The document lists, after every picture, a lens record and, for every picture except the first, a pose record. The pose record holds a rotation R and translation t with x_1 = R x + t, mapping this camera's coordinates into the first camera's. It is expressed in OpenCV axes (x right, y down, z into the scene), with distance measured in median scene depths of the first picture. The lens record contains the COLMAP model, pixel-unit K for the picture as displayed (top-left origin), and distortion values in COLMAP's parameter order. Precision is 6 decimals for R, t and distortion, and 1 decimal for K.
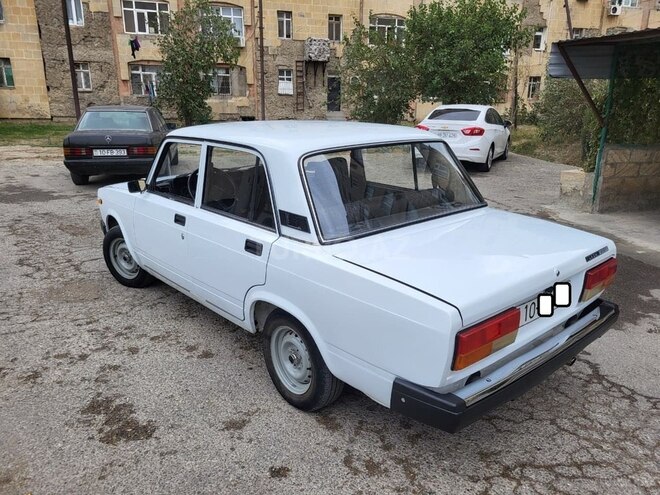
lens RADIAL K [[502.1, 0, 341.1], [0, 502.1, 255.3], [0, 0, 1]] dist [0.060074, -0.037876]
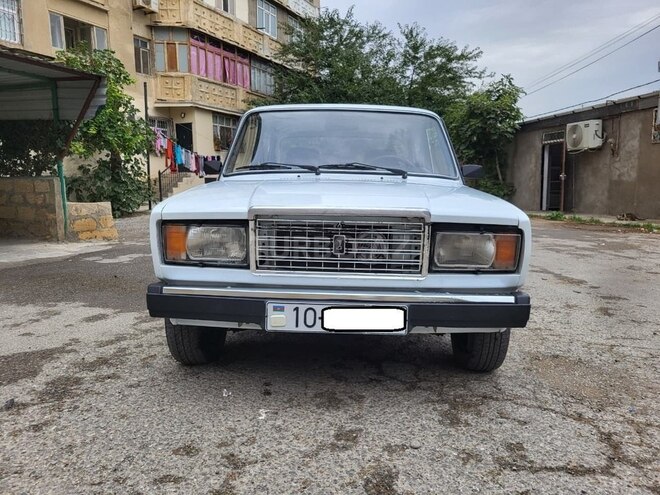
lens RADIAL K [[499.2, 0, 338.5], [0, 499.2, 245.9], [0, 0, 1]] dist [0.035795, -0.008868]
pose [[-0.749196, -0.090370, 0.656154, -0.899670], [0.187285, 0.921318, 0.340731, -0.396889], [-0.635318, 0.378162, -0.673323, 1.977373]]
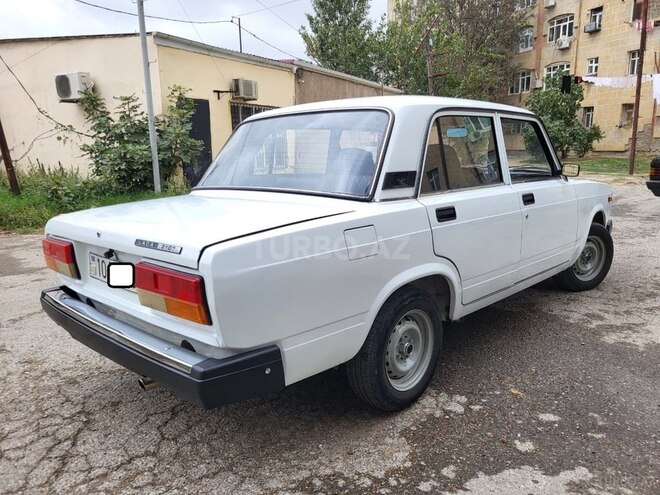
lens RADIAL K [[496.9, 0, 339.2], [0, 496.9, 248.2], [0, 0, 1]] dist [0.042949, -0.007693]
pose [[0.108627, 0.191447, -0.975473, 0.897174], [-0.279148, 0.947671, 0.154905, -0.129148], [0.954084, 0.255475, 0.156385, 0.855108]]
